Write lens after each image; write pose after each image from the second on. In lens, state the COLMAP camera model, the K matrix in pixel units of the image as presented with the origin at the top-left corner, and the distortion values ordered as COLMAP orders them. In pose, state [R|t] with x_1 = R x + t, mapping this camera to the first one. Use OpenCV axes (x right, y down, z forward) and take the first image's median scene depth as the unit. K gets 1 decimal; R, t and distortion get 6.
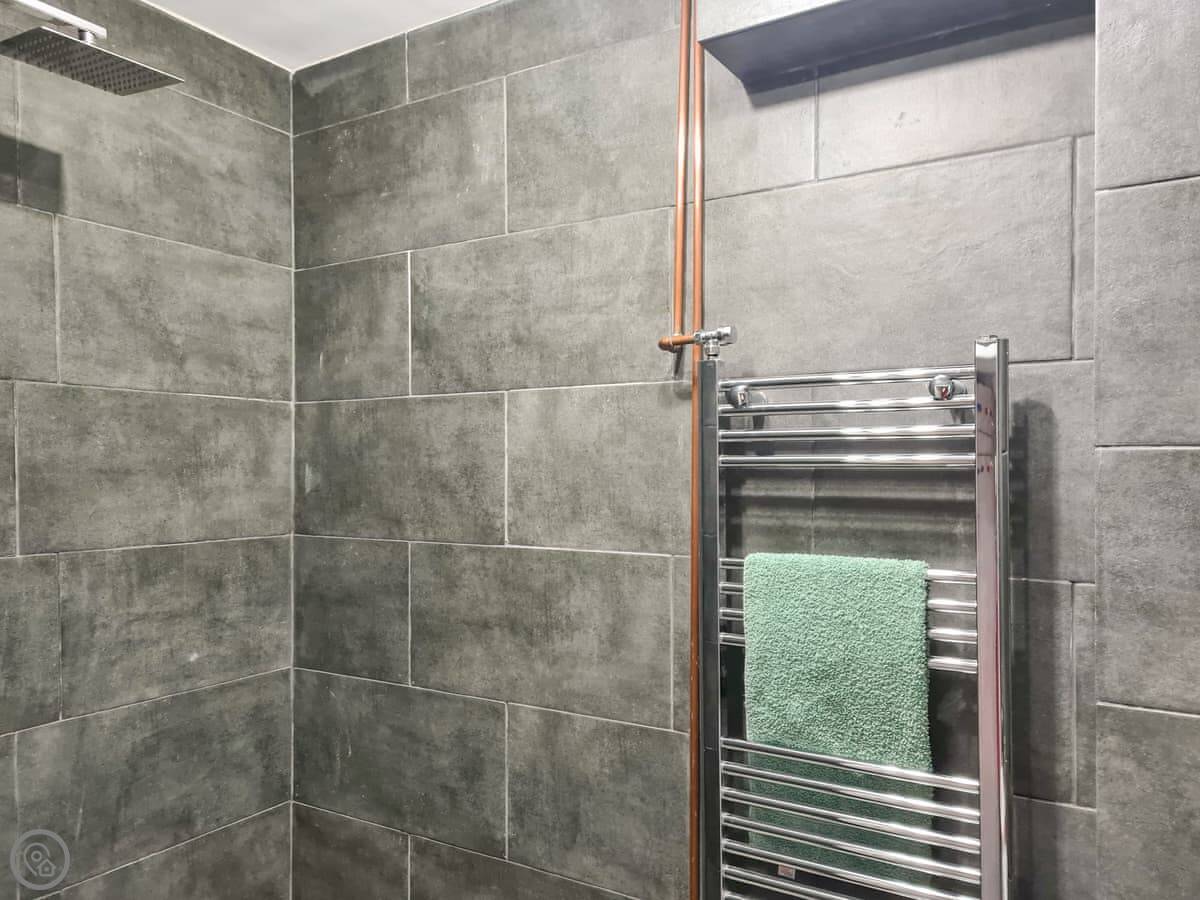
lens RADIAL K [[914.1, 0, 598.9], [0, 914.1, 455.1], [0, 0, 1]] dist [0.045732, -0.042003]
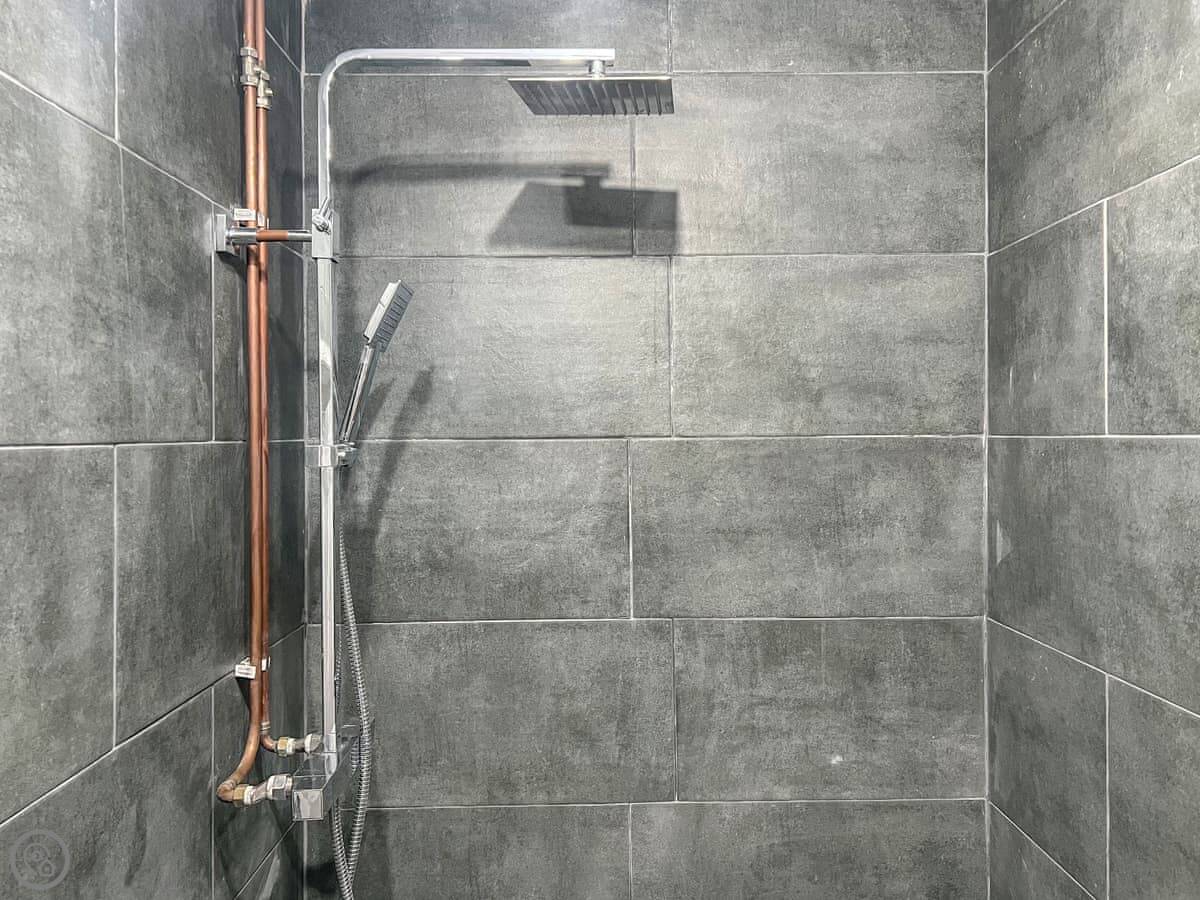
lens RADIAL K [[914.1, 0, 587.0], [0, 914.1, 427.3], [0, 0, 1]] dist [0.045732, -0.042003]
pose [[0.526480, -0.012906, -0.850090, 0.139031], [0.017295, 0.999840, -0.004468, -0.074324], [0.850012, -0.012350, 0.526619, 0.383118]]
